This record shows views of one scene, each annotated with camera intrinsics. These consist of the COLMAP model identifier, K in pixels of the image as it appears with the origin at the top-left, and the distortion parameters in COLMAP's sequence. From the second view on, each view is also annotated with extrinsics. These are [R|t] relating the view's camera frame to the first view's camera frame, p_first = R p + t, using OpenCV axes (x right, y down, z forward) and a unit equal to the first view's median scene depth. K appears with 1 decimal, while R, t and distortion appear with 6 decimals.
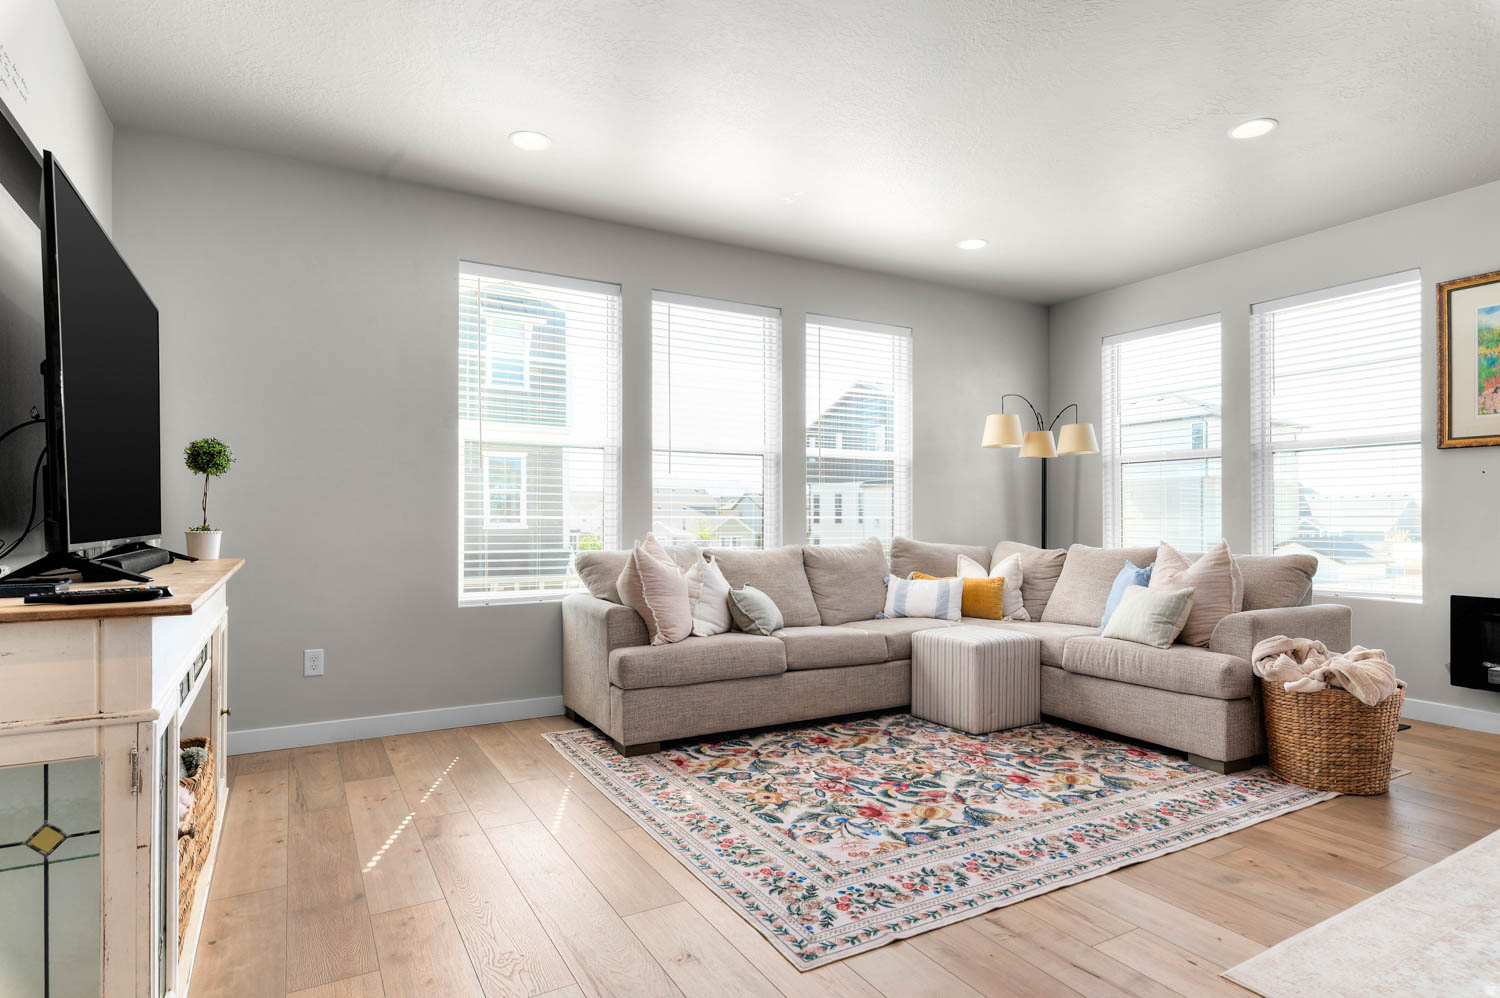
lens RADIAL K [[810.4, 0, 756.8], [0, 810.4, 523.2], [0, 0, 1]] dist [0.005228, 0.001016]
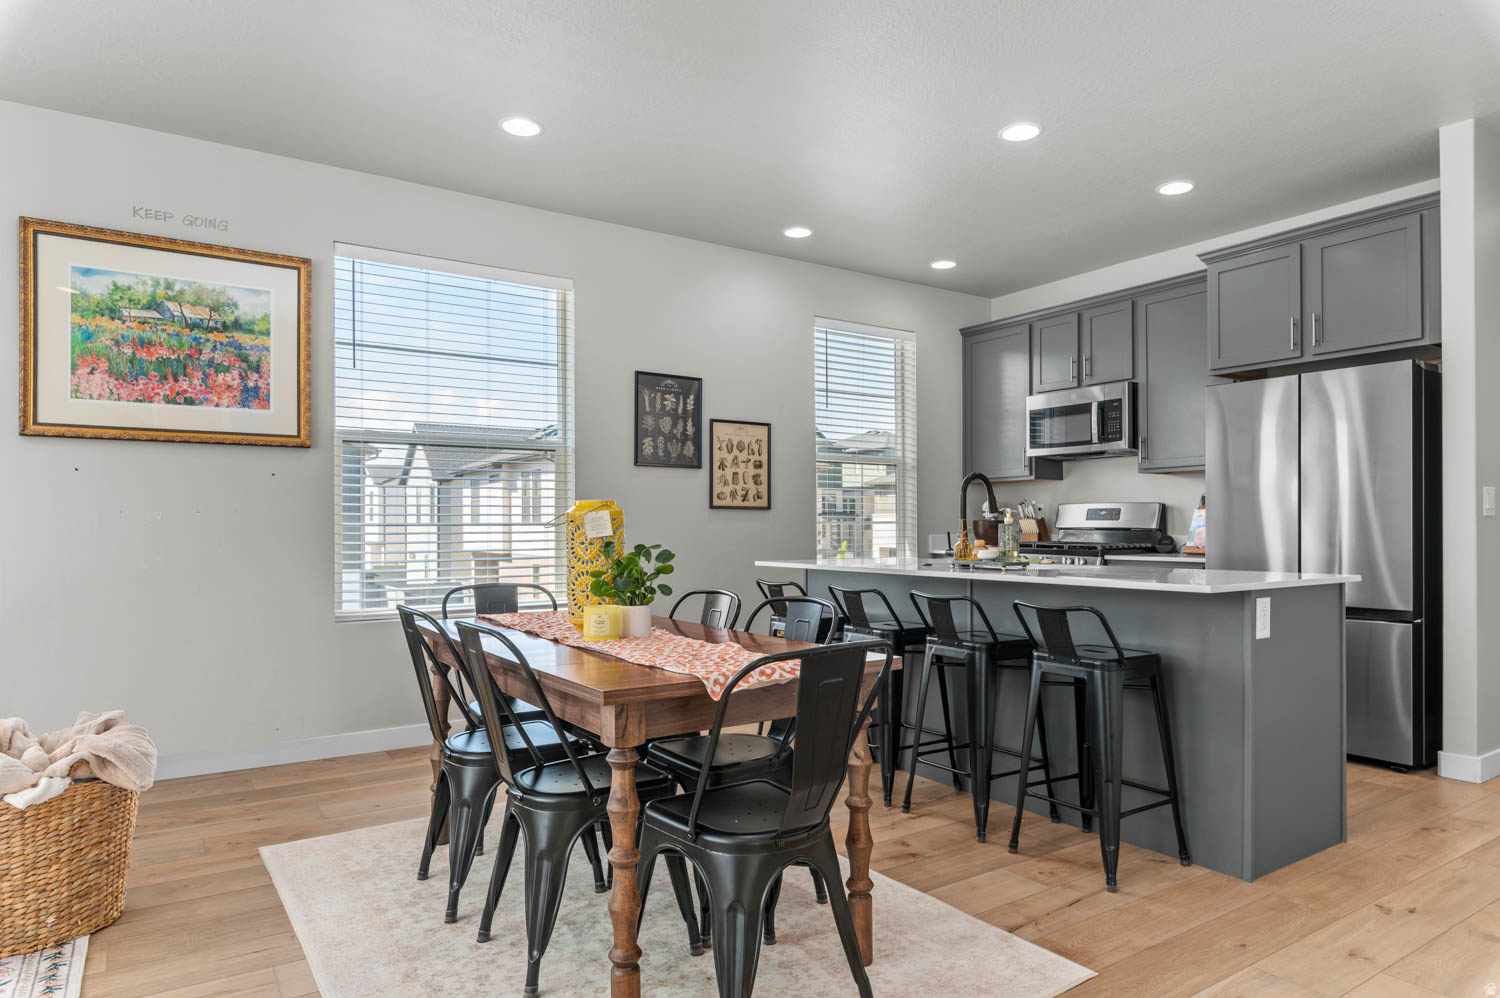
lens RADIAL K [[905.1, 0, 781.4], [0, 905.1, 520.6], [0, 0, 1]] dist [0.002401, -0.001172]
pose [[-0.077828, 0.003648, 0.996960, -0.070896], [0.006004, 0.999977, -0.003190, -0.005794], [-0.996949, 0.005737, -0.077848, 0.439439]]
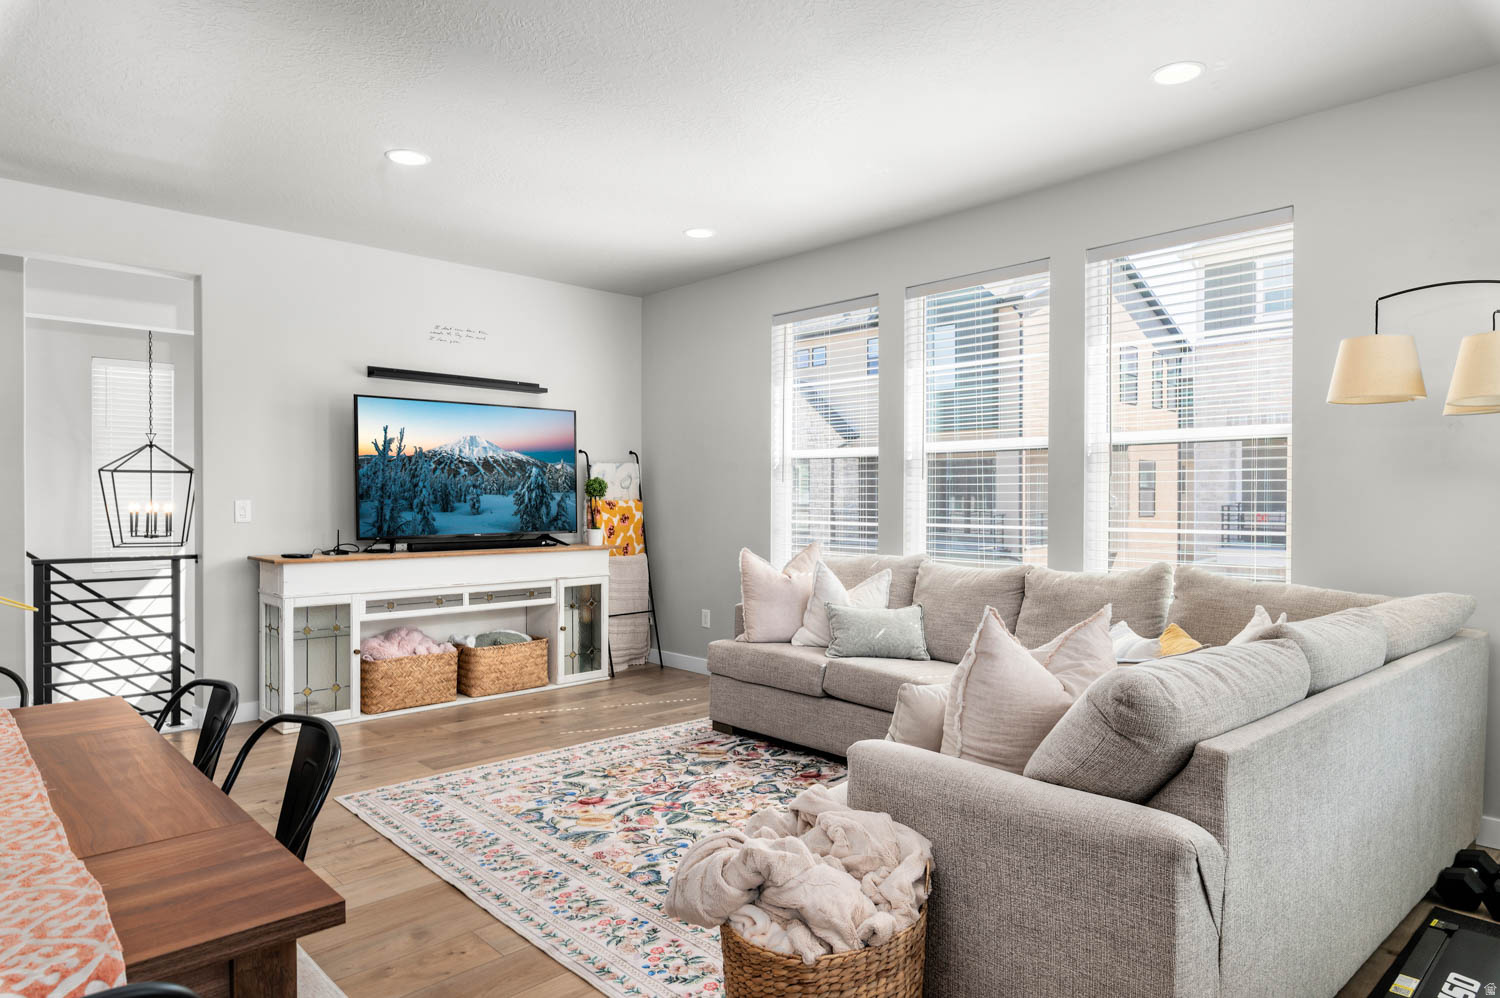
lens RADIAL K [[905.1, 0, 759.7], [0, 905.1, 498.1], [0, 0, 1]] dist [0.002401, -0.001172]
pose [[0.232943, 0.000122, -0.972490, 1.175072], [-0.005169, 0.999986, -0.001113, -0.047905], [0.972477, 0.005286, 0.232940, 0.786257]]
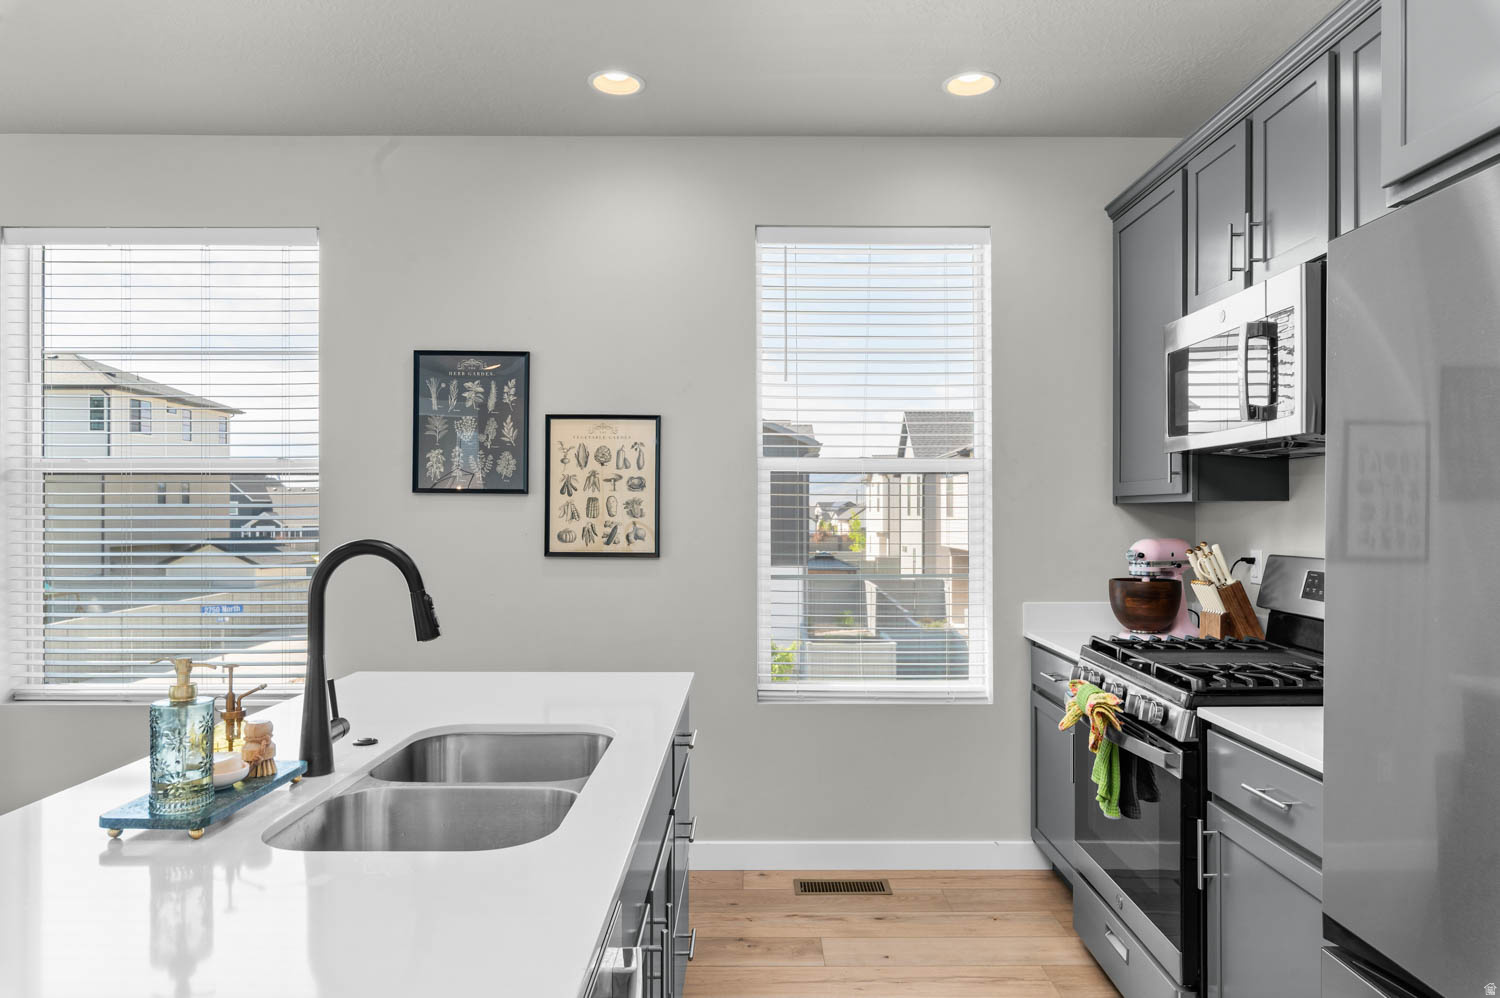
lens RADIAL K [[1004.9, 0, 756.4], [0, 1004.9, 503.7], [0, 0, 1]] dist [0.018209, 0.000877]
pose [[0.509963, 0.007556, 0.860163, 0.672963], [0.001960, 0.999949, -0.009946, -0.078736], [-0.860194, 0.006758, 0.509922, -0.321577]]
